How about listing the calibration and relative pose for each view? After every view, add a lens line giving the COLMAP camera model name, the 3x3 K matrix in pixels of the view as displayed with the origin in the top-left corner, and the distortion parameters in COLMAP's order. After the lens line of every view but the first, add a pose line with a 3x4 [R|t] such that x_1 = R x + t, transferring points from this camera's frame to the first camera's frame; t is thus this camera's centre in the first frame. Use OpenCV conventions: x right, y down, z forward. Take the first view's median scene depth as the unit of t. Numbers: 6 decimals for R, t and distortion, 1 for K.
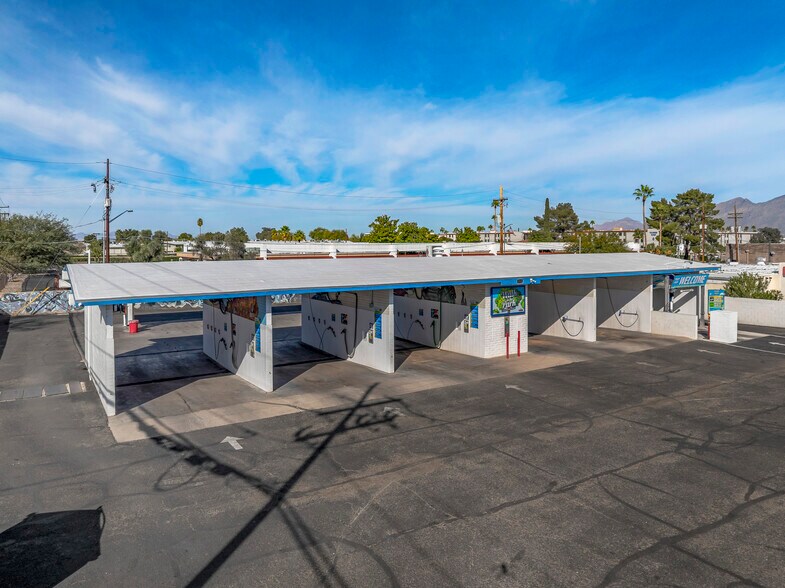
lens RADIAL K [[572.5, 0, 400.1], [0, 572.5, 247.4], [0, 0, 1]] dist [-0.028656, 0.001646]
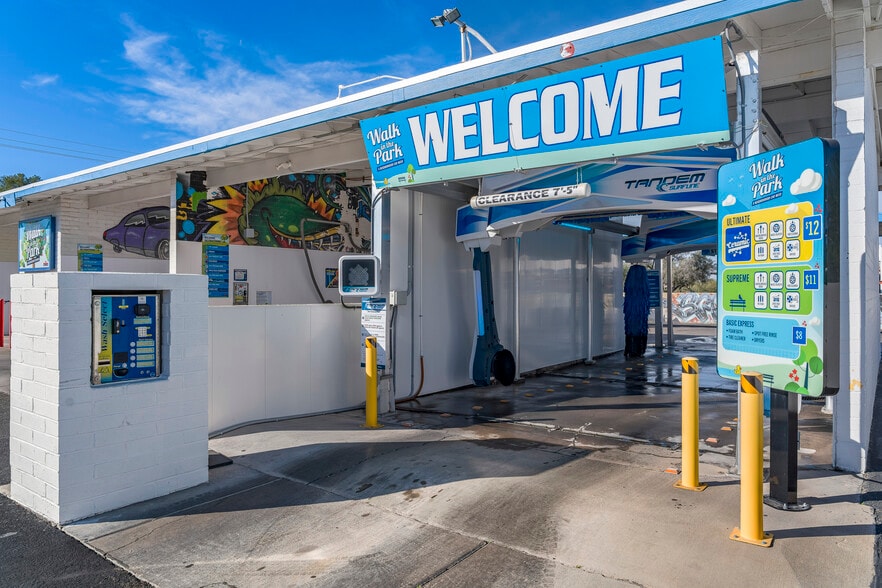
lens RADIAL K [[597.1, 0, 442.8], [0, 597.1, 288.8], [0, 0, 1]] dist [-0.010730, -0.000468]
pose [[0.332830, 0.001883, -0.942985, 0.968949], [-0.018052, 0.999827, -0.004375, 0.148841], [0.942814, 0.018479, 0.332807, 1.347217]]
